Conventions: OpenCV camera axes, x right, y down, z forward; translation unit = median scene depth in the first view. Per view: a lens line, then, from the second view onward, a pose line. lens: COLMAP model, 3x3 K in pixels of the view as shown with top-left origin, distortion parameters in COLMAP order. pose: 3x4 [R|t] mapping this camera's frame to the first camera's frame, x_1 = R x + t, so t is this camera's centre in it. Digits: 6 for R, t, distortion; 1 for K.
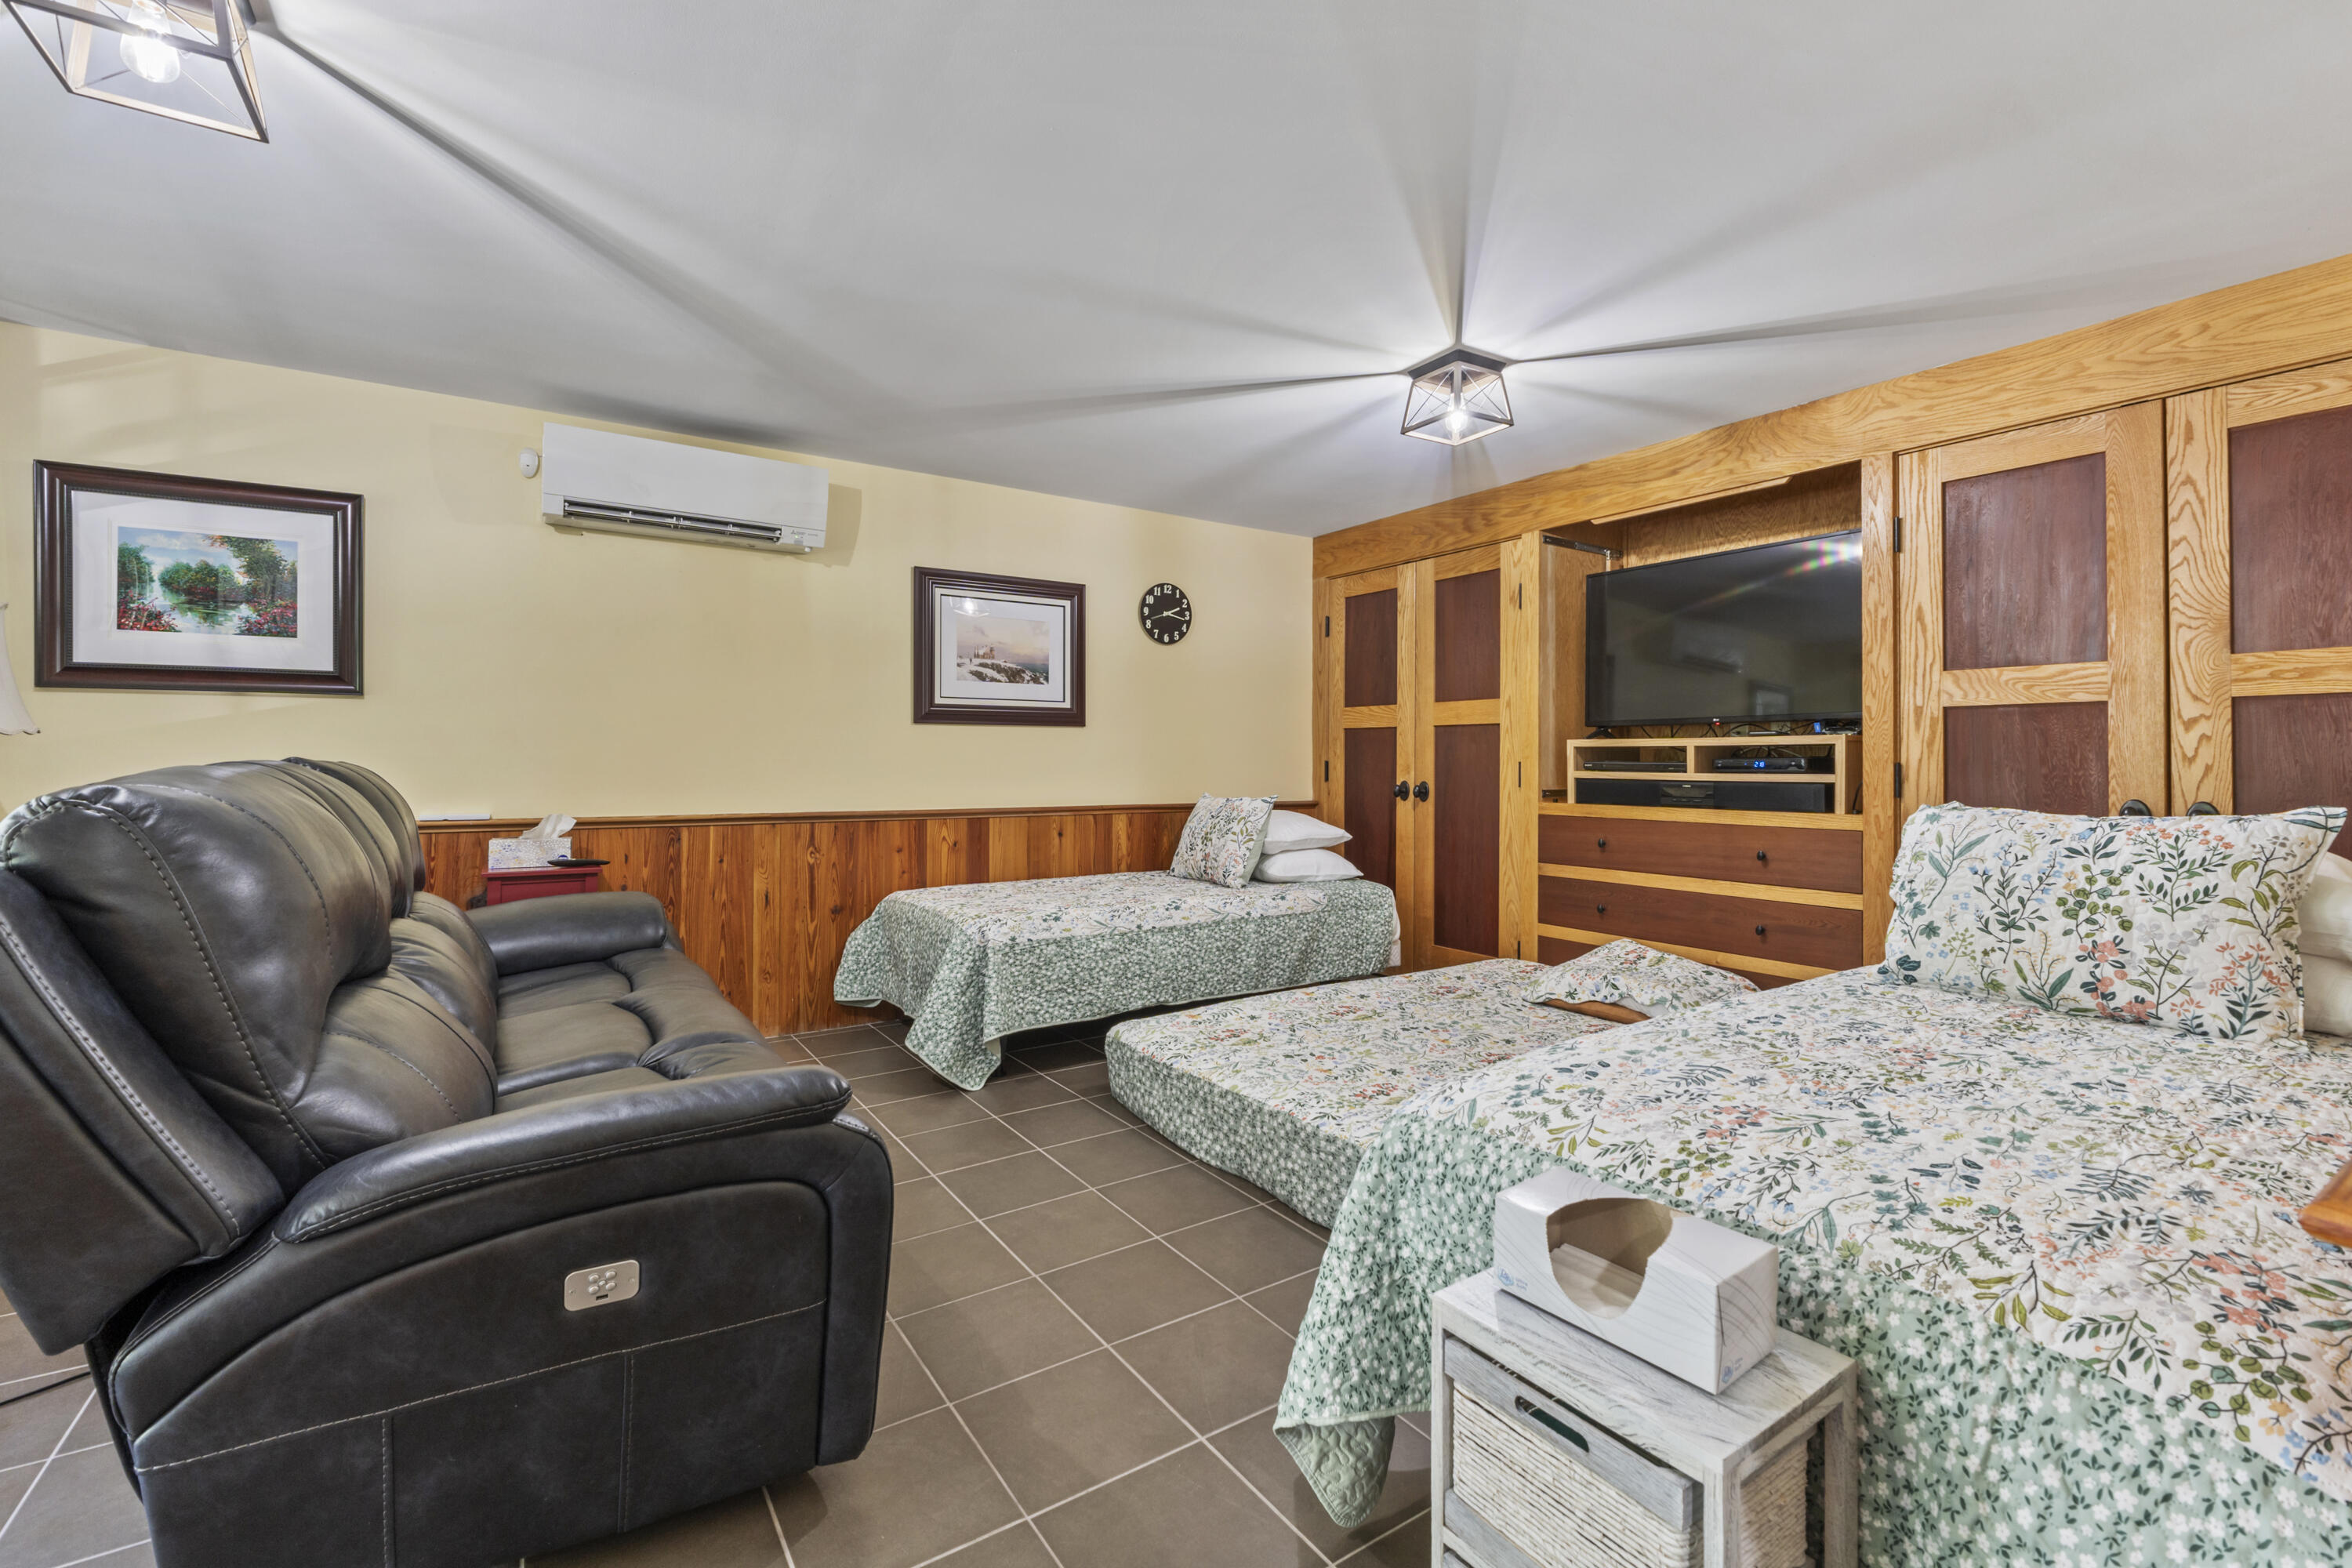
lens RADIAL K [[1001.6, 0, 1173.0], [0, 1001.6, 765.0], [0, 0, 1]] dist [-0.004831, -0.001181]
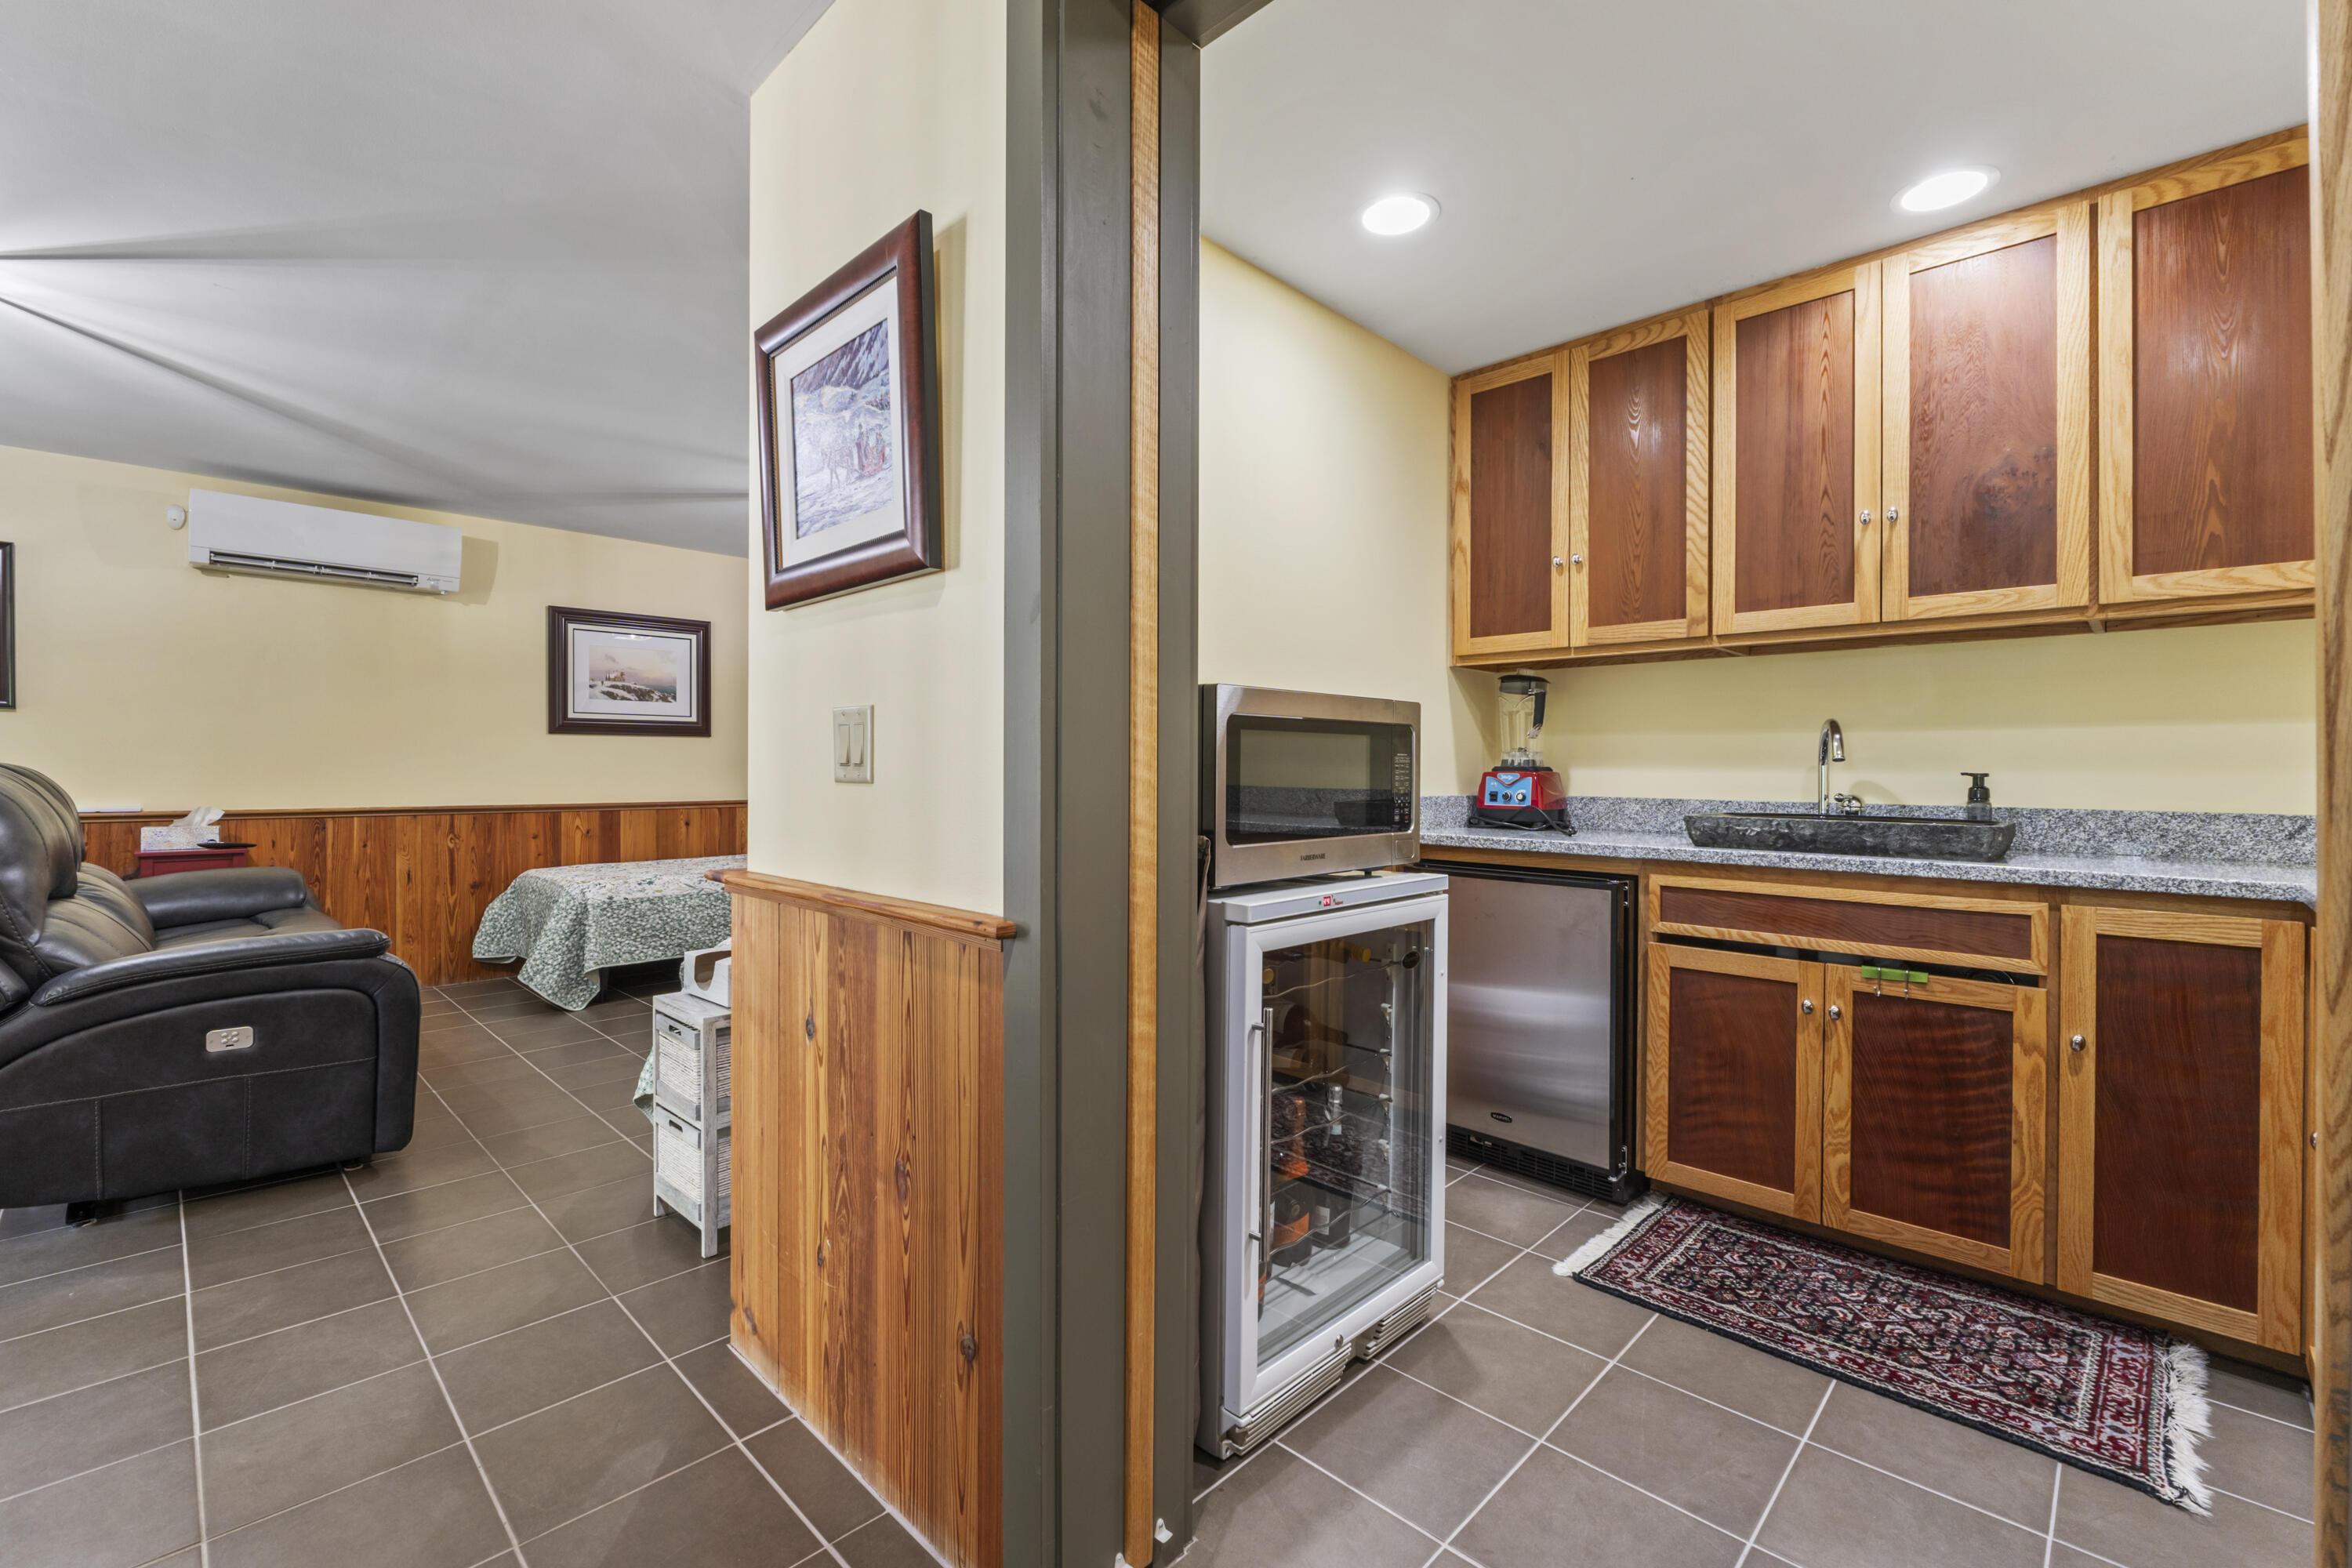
lens RADIAL K [[1001.6, 0, 1179.2], [0, 1001.6, 782.2], [0, 0, 1]] dist [-0.004831, -0.001181]
pose [[0.976569, -0.003205, 0.215182, 0.282325], [0.000709, 0.999932, 0.011677, 0.004977], [-0.215205, -0.011251, 0.976504, -0.442647]]
